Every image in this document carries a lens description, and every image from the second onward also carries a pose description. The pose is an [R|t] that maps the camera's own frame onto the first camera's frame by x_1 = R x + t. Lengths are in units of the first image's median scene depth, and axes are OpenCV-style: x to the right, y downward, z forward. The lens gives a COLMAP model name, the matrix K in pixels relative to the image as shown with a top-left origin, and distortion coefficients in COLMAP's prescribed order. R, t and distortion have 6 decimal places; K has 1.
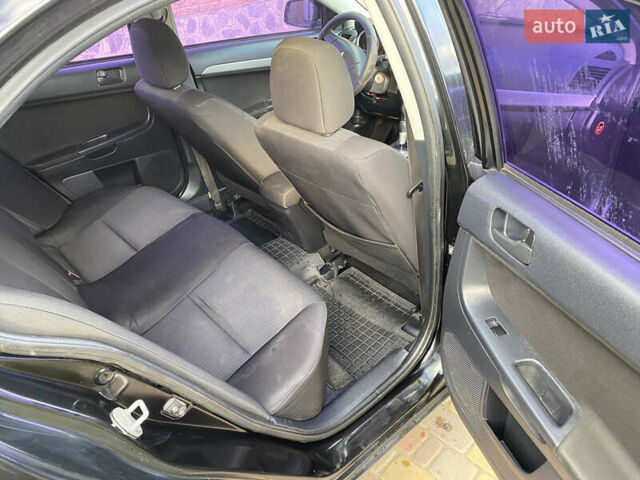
lens RADIAL K [[483.6, 0, 316.1], [0, 483.6, 234.1], [0, 0, 1]] dist [0.013878, -0.010110]
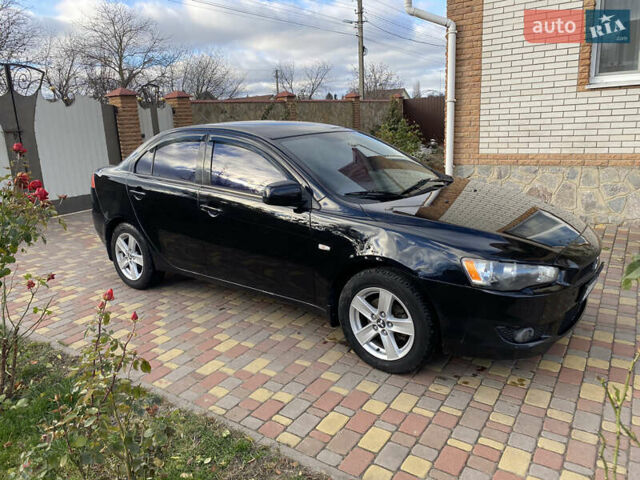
lens RADIAL K [[483.6, 0, 315.9], [0, 483.6, 238.8], [0, 0, 1]] dist [0.013878, -0.010110]
pose [[0.210222, 0.302933, -0.929537, 2.502498], [-0.502144, 0.849245, 0.163202, -0.542269], [0.838844, 0.432452, 0.330645, 0.428211]]
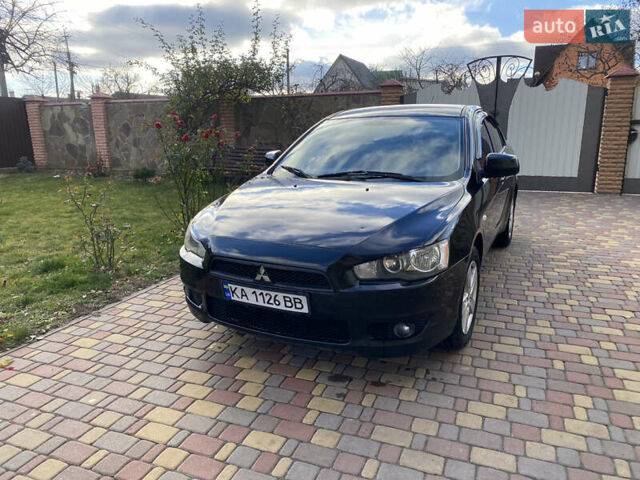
lens RADIAL K [[483.6, 0, 315.5], [0, 483.6, 241.7], [0, 0, 1]] dist [0.013878, -0.010110]
pose [[-0.908834, 0.173460, -0.379385, 1.490068], [-0.162677, 0.690078, 0.705215, -1.822940], [0.384132, 0.702640, -0.598949, 2.792991]]
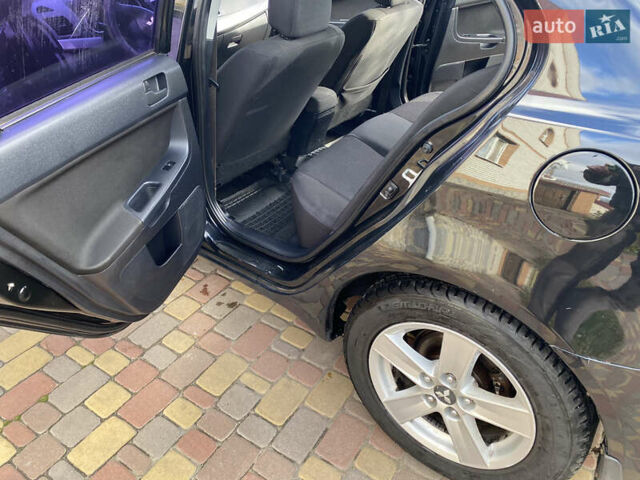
lens RADIAL K [[483.6, 0, 309.8], [0, 483.6, 236.1], [0, 0, 1]] dist [0.013878, -0.010110]
pose [[-0.229365, -0.502641, 0.833513, -1.374692], [0.534690, 0.650496, 0.539409, -0.585013], [-0.813326, 0.569393, 0.119556, 1.198266]]
